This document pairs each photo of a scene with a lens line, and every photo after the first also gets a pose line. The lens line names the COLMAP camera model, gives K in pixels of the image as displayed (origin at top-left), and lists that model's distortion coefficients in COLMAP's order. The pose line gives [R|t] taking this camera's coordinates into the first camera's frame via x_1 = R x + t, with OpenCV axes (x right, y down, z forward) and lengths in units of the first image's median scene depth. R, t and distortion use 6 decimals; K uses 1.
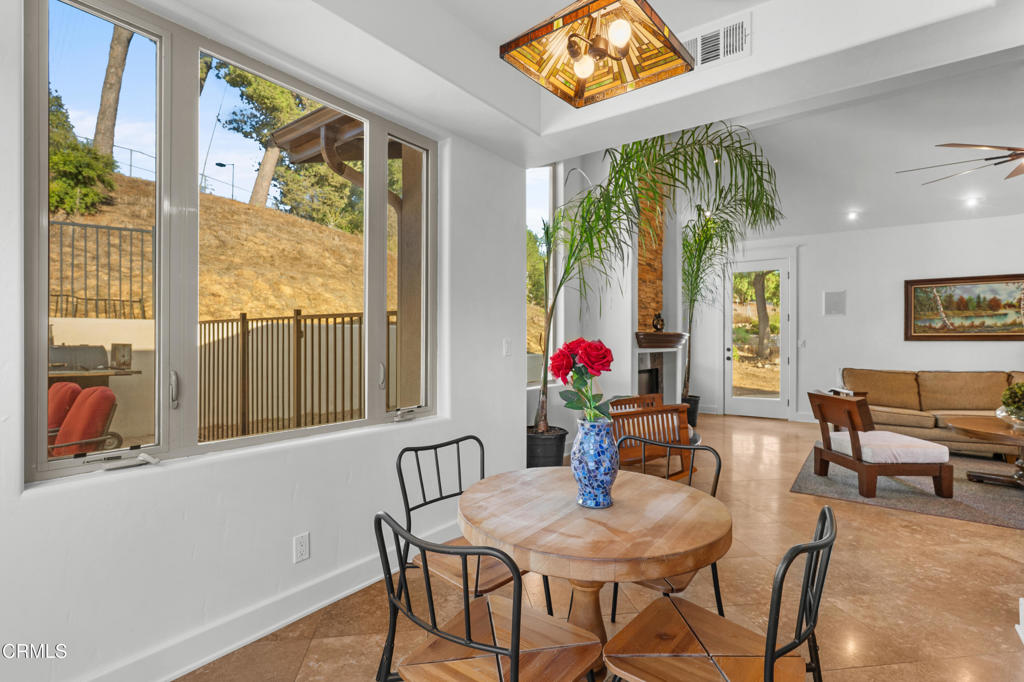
lens RADIAL K [[493.6, 0, 512.4], [0, 493.6, 340.3], [0, 0, 1]] dist [-0.002535, 0.000246]
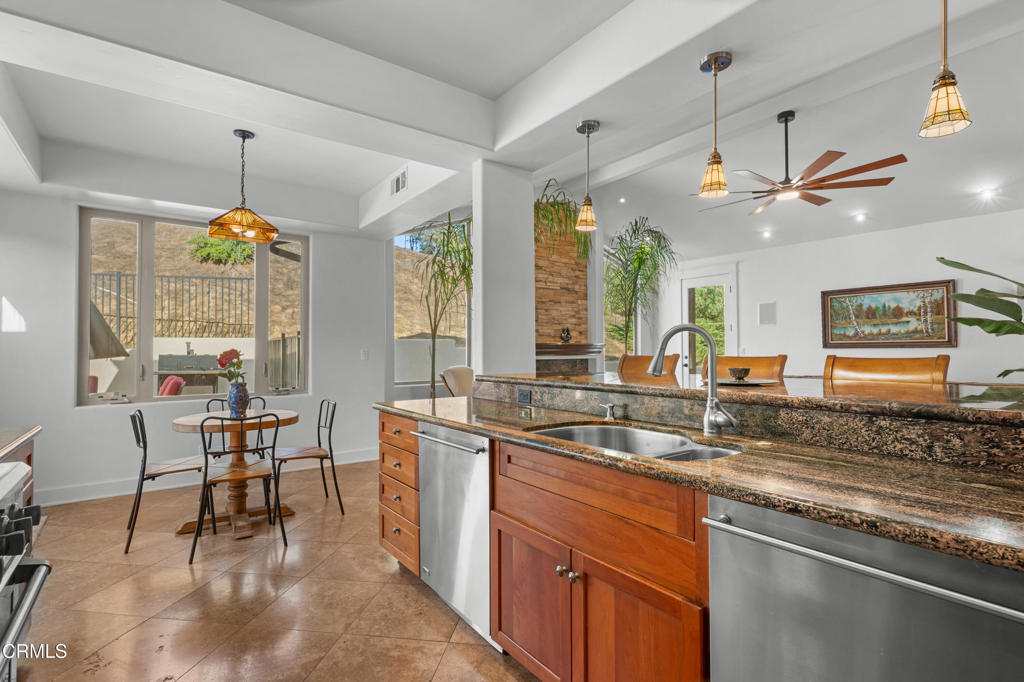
lens RADIAL K [[493.6, 0, 512.6], [0, 493.6, 344.5], [0, 0, 1]] dist [-0.002535, 0.000246]
pose [[0.955979, -0.010010, -0.293265, 0.495080], [0.006576, 0.999898, -0.012692, 0.002330], [0.293362, 0.010205, 0.955947, -0.222370]]
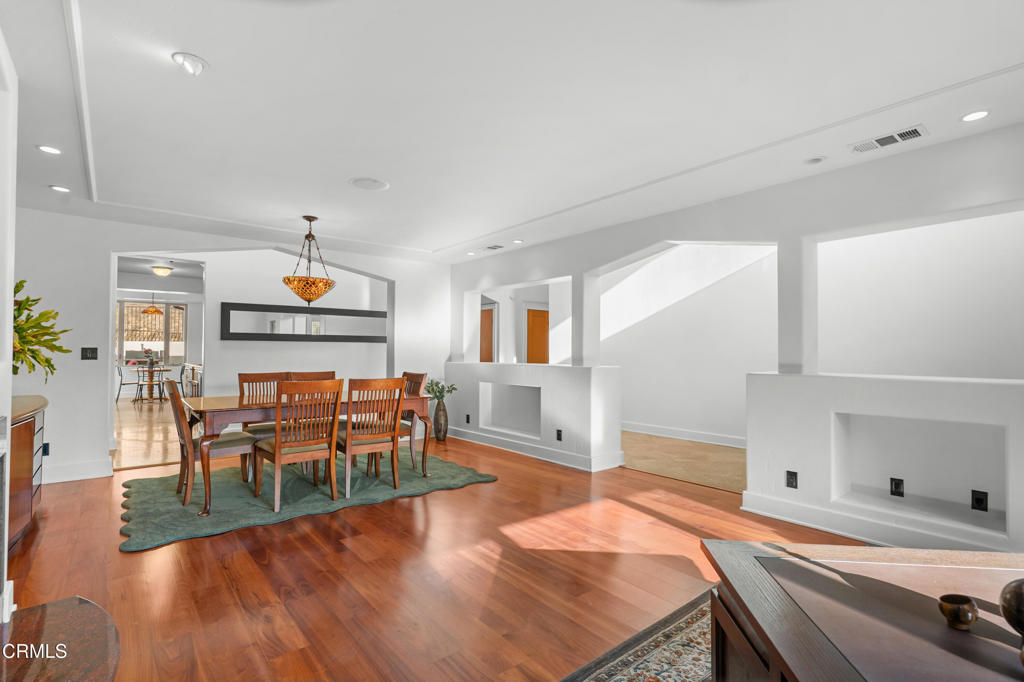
lens RADIAL K [[493.6, 0, 508.2], [0, 493.6, 340.9], [0, 0, 1]] dist [-0.002535, 0.000246]
pose [[0.966918, -0.001411, -0.255085, 1.237459], [-0.004488, 0.999736, -0.022541, 0.004563], [0.255049, 0.022940, 0.966656, -0.793488]]
